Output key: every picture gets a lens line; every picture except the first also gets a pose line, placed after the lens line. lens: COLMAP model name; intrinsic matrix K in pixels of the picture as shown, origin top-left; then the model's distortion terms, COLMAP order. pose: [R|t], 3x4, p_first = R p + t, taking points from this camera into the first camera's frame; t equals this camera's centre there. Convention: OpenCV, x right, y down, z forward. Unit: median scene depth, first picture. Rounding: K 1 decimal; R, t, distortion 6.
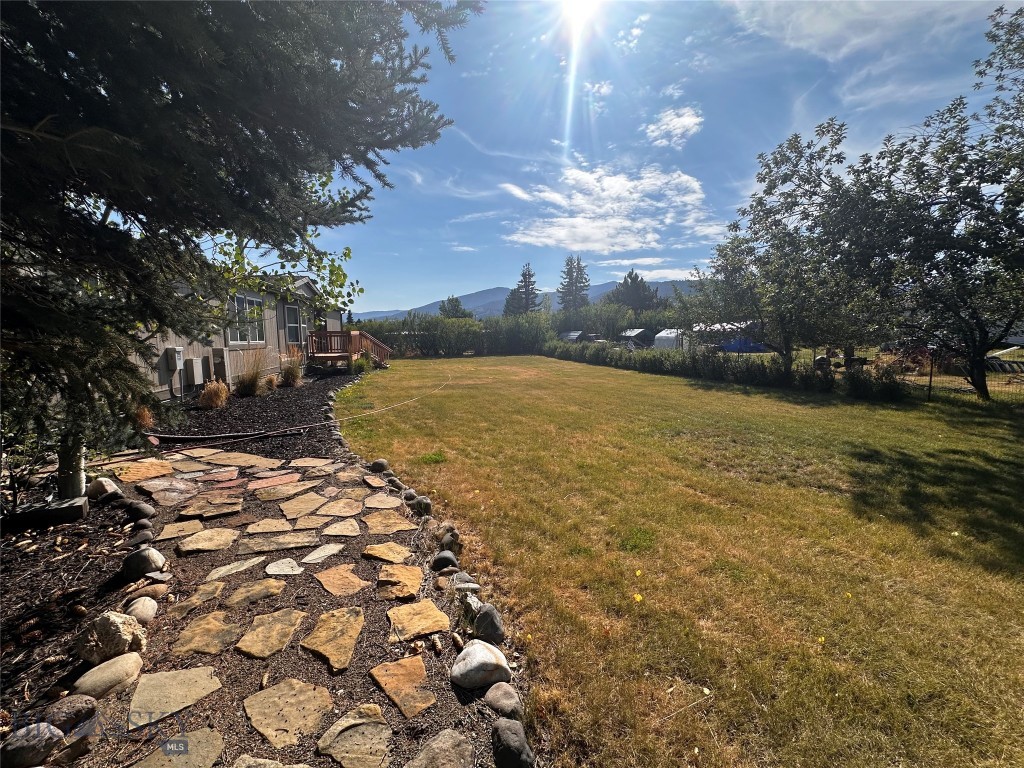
lens RADIAL K [[415.7, 0, 511.6], [0, 415.7, 379.9], [0, 0, 1]] dist [-0.001199, 0.000042]
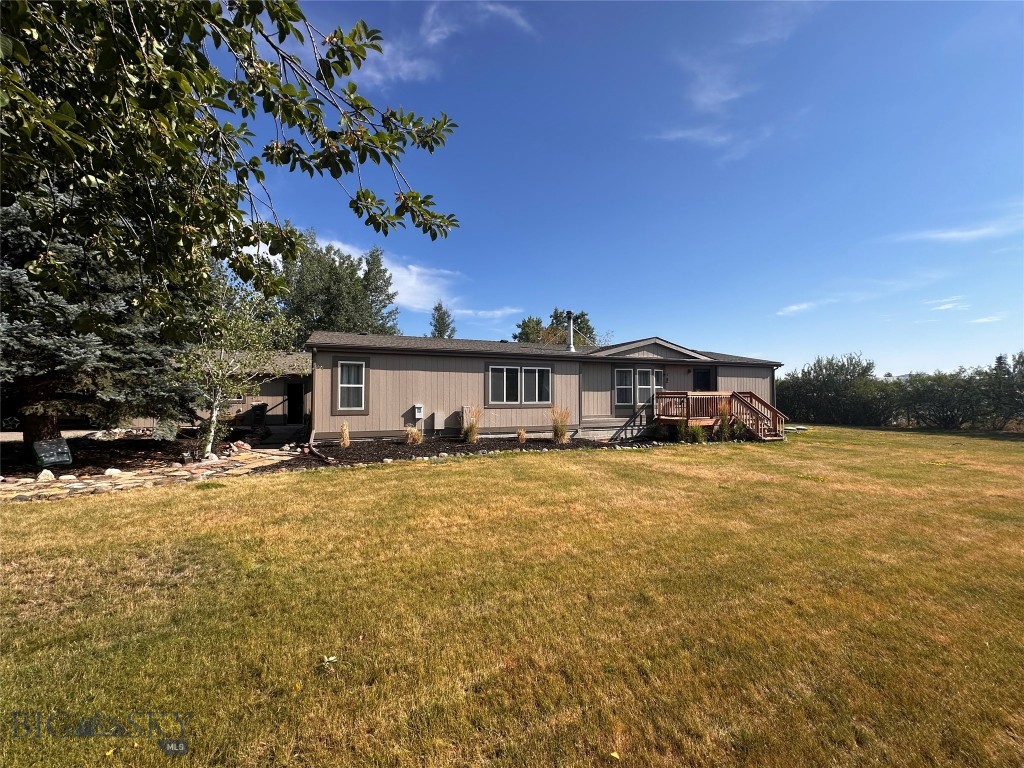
lens RADIAL K [[408.1, 0, 518.2], [0, 408.1, 382.2], [0, 0, 1]] dist [0.000718, 0.000039]
pose [[0.185925, -0.024530, -0.982258, 0.351860], [-0.105233, 0.993441, -0.044728, -0.057004], [0.976912, 0.111682, 0.182124, 0.453281]]
